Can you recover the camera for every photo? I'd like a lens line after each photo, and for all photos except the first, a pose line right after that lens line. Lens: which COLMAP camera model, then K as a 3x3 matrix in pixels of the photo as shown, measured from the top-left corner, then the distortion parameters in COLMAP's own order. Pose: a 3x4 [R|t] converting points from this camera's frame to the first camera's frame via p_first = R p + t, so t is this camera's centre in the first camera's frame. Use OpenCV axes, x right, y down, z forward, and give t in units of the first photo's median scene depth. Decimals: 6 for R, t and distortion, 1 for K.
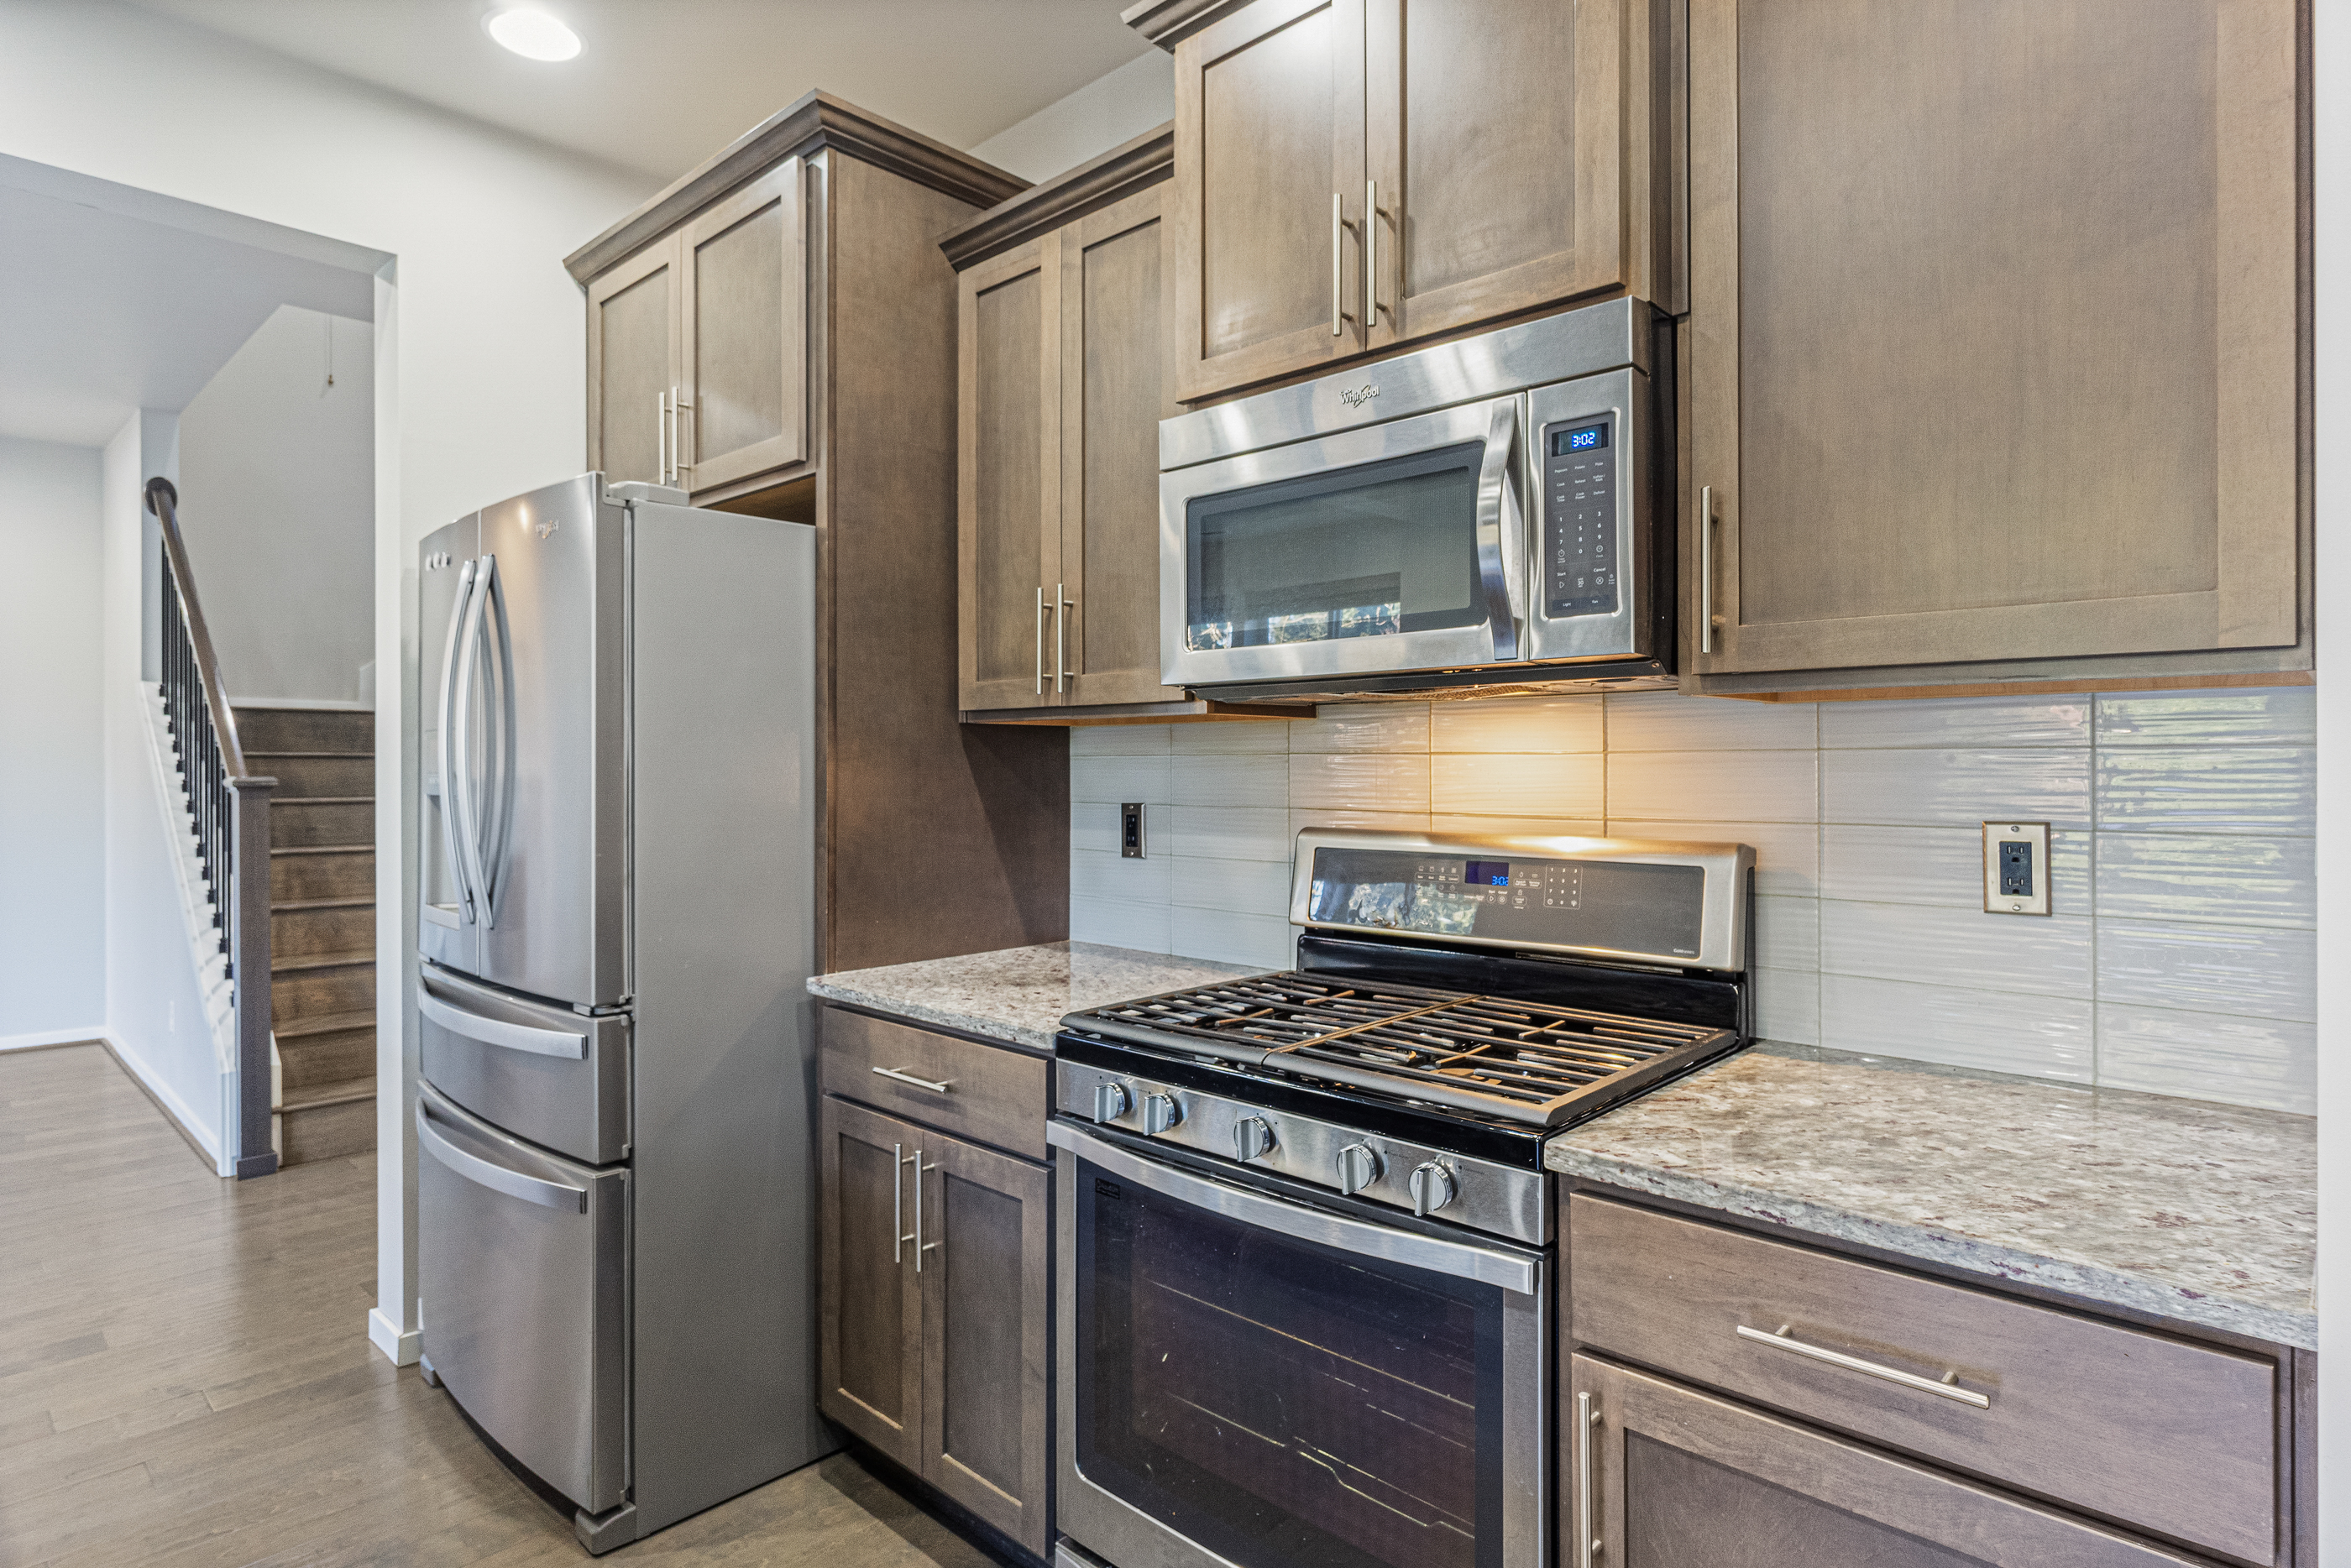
lens RADIAL K [[1229.2, 0, 1206.0], [0, 1229.2, 778.6], [0, 0, 1]] dist [-0.002249, 0.000340]
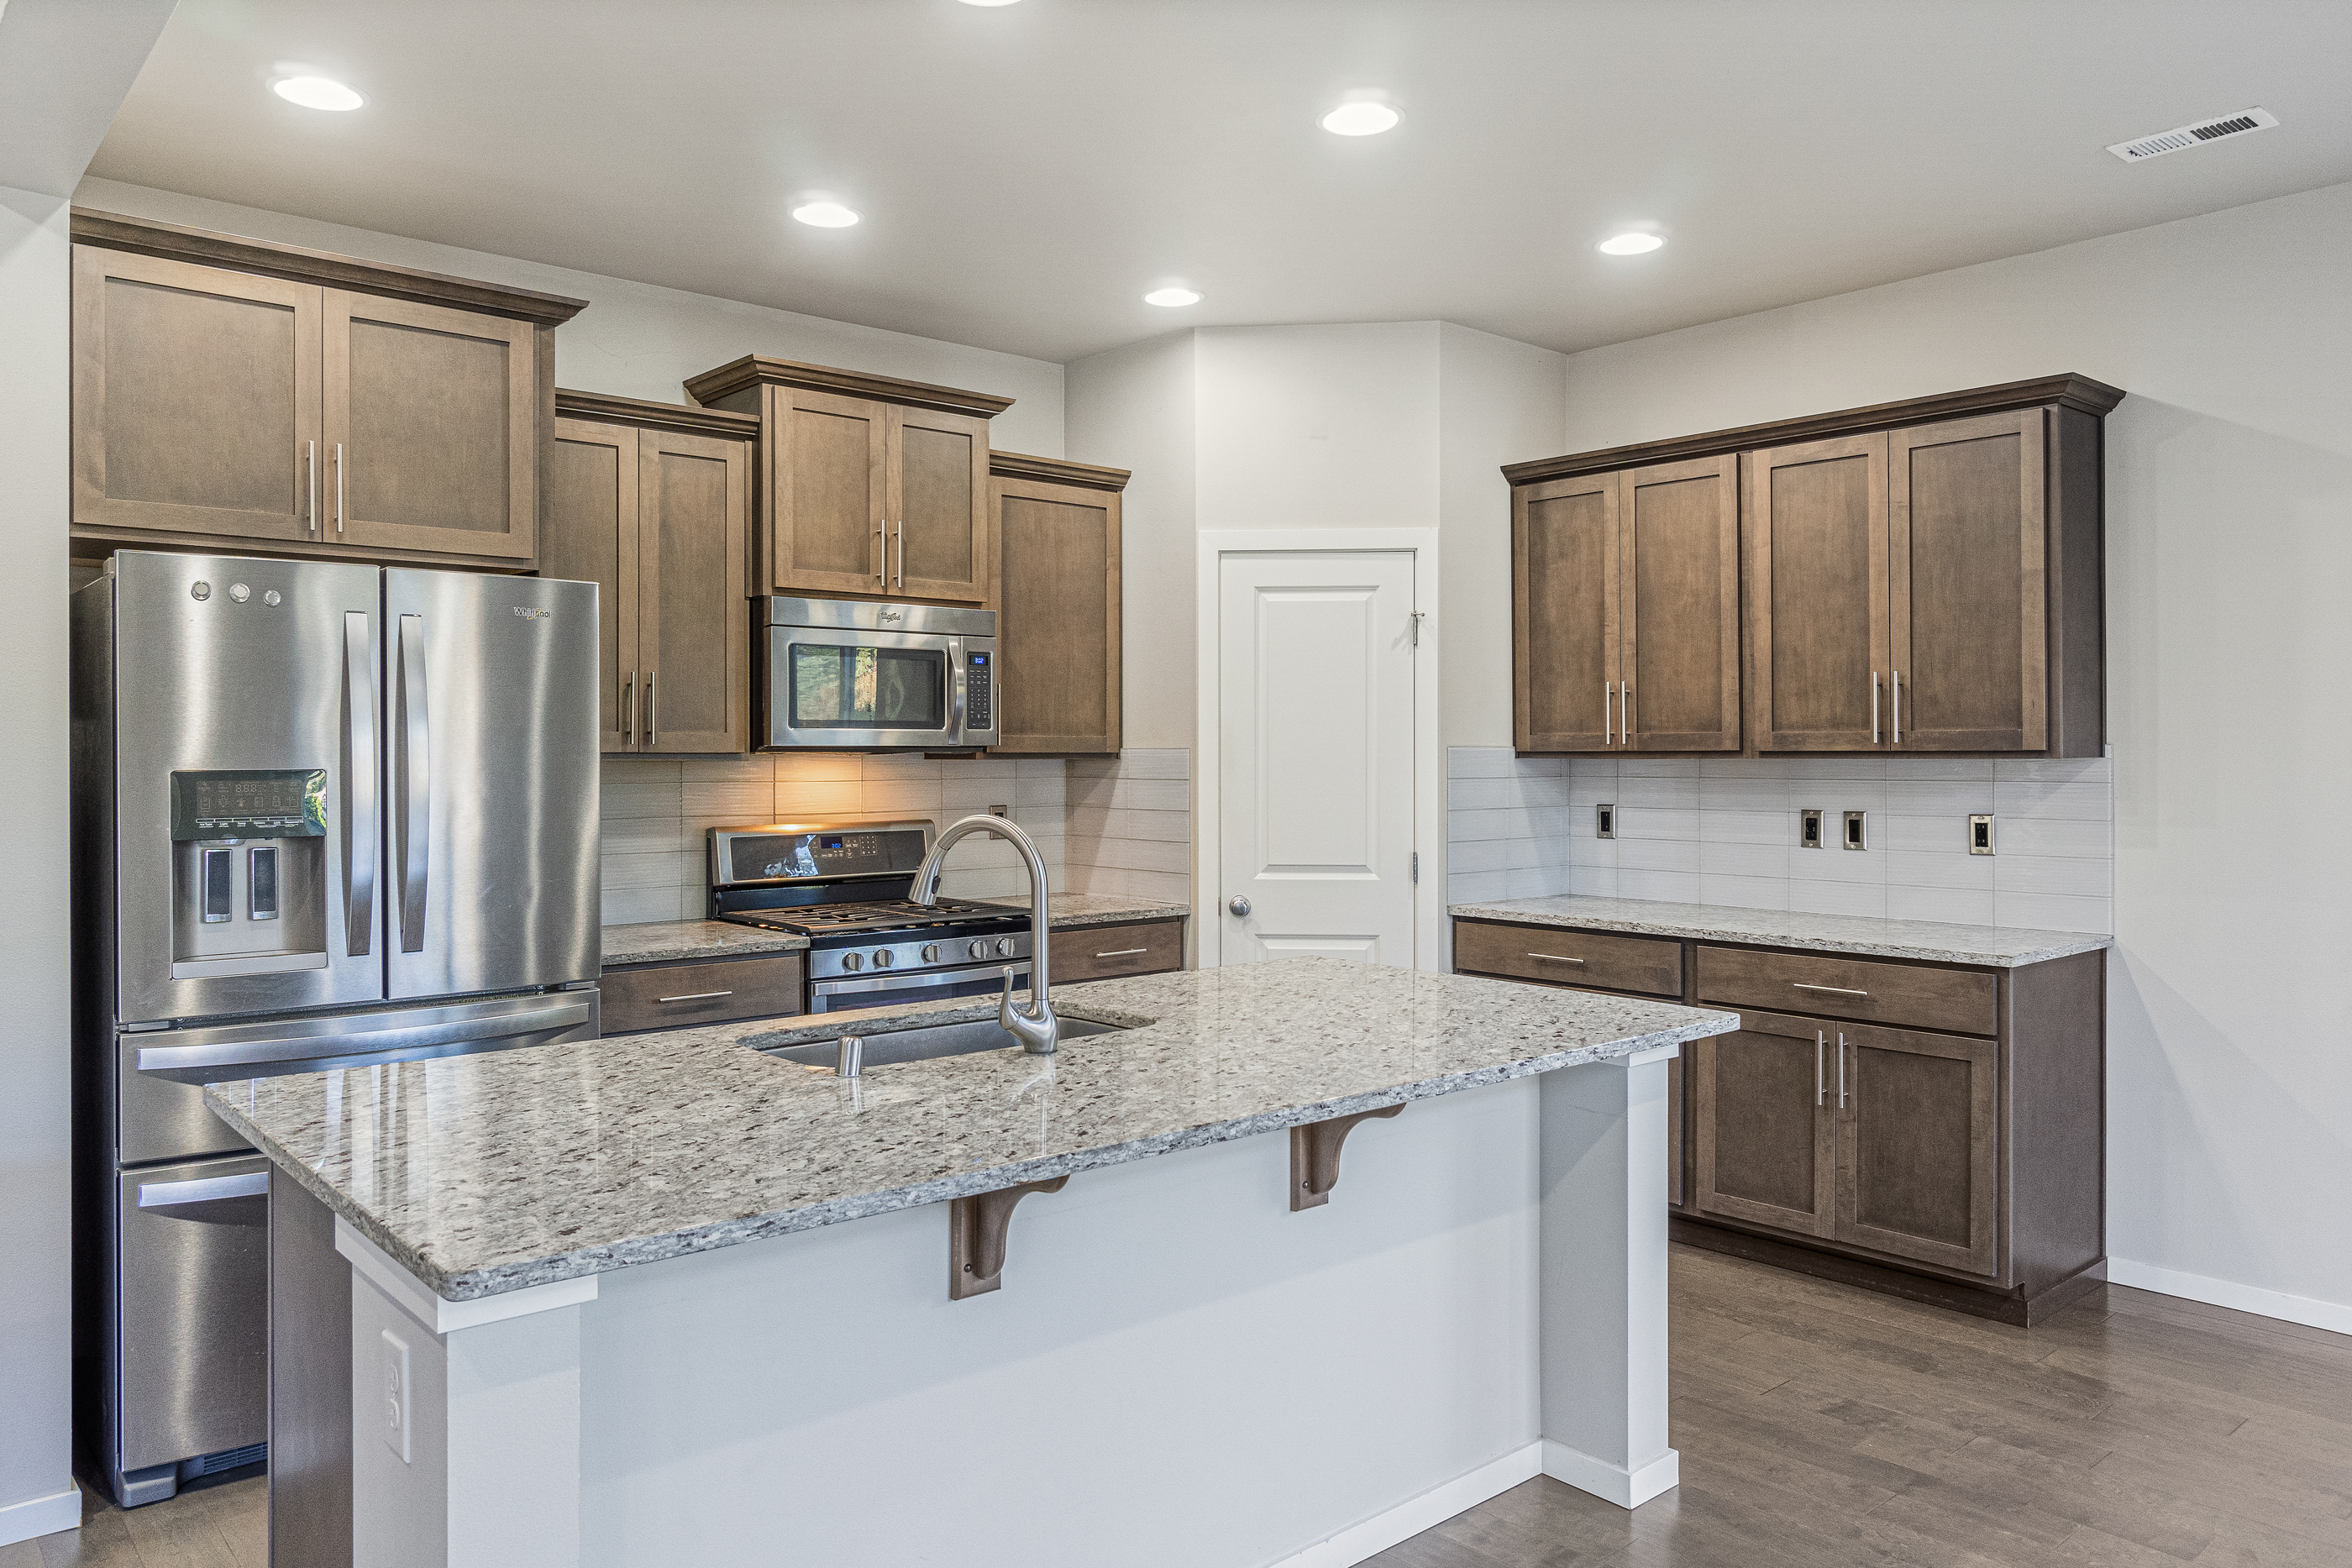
lens RADIAL K [[1618.8, 0, 1178.3], [0, 1618.8, 761.4], [0, 0, 1]] dist [0.000561, 0.000078]
pose [[0.106971, -0.004464, 0.994252, -2.483507], [0.010071, 0.999943, 0.003406, -0.060317], [-0.994211, 0.009649, 0.107010, 0.188265]]
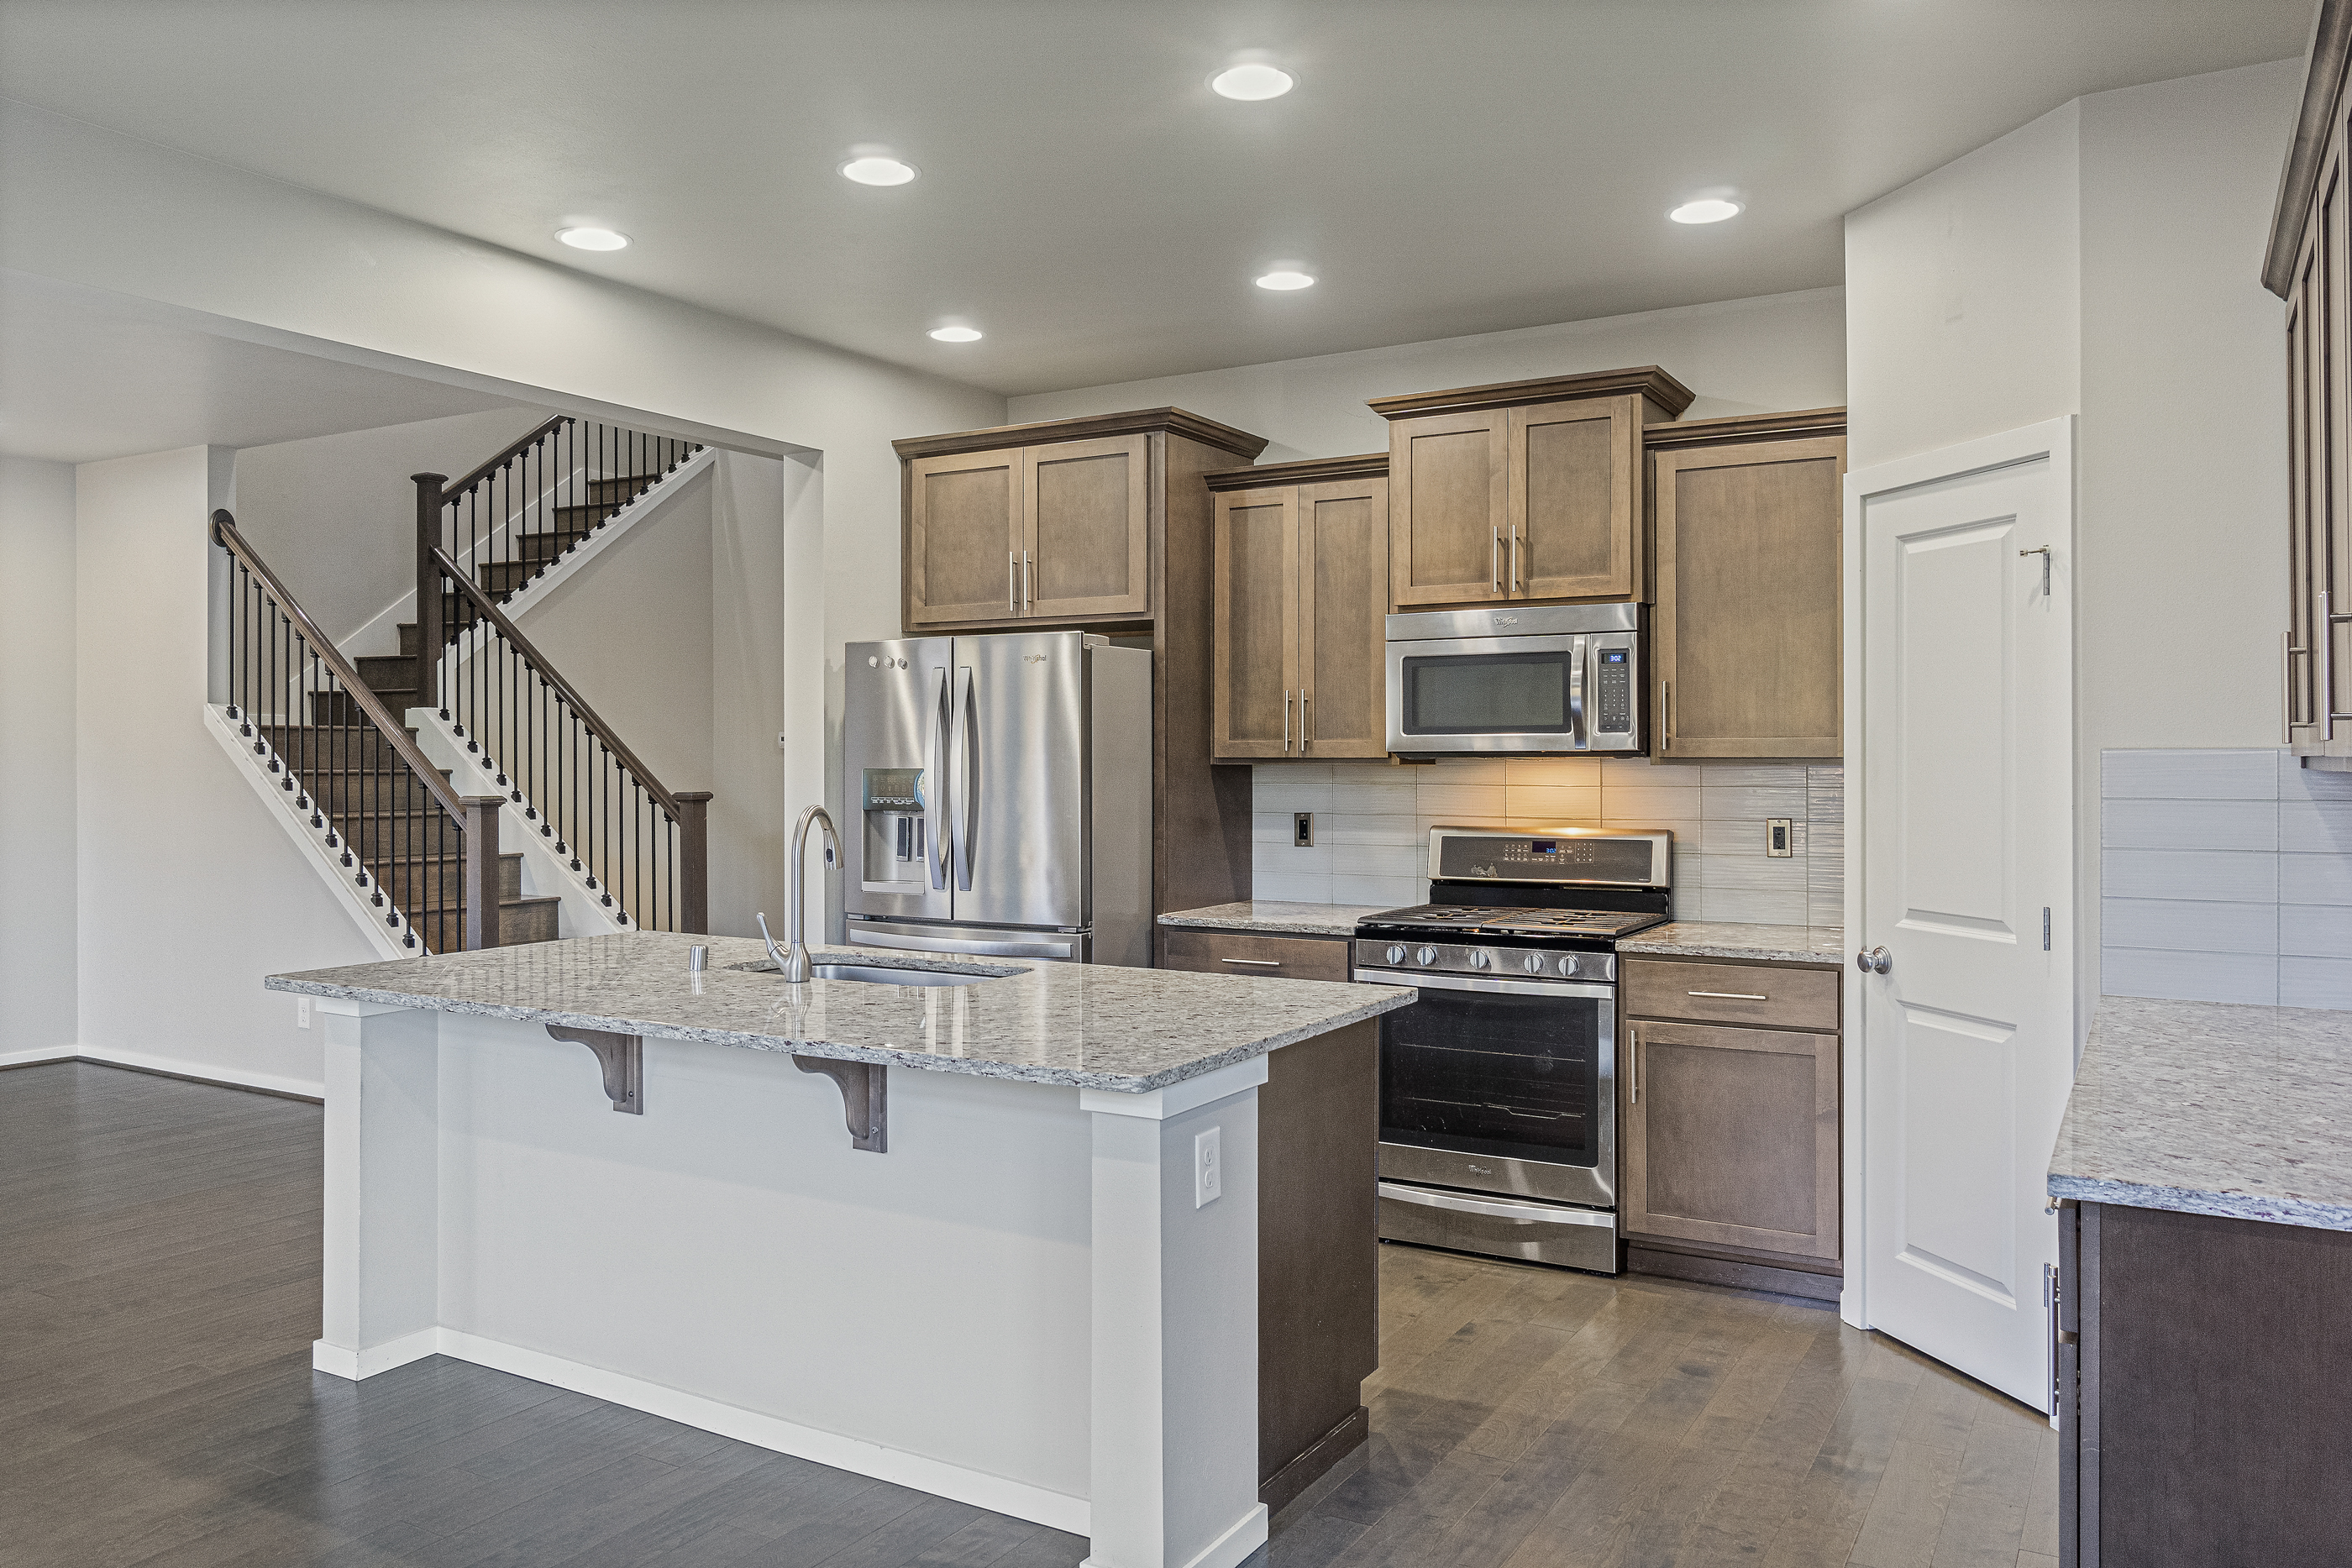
lens RADIAL K [[1677.4, 0, 1176.0], [0, 1677.4, 784.0], [0, 0, 1]] dist [-0.037488, -0.000377]
pose [[0.977533, -0.002221, 0.210771, -0.992898], [0.001274, 0.999988, 0.004630, -0.041020], [-0.210779, -0.004258, 0.977525, -1.631998]]
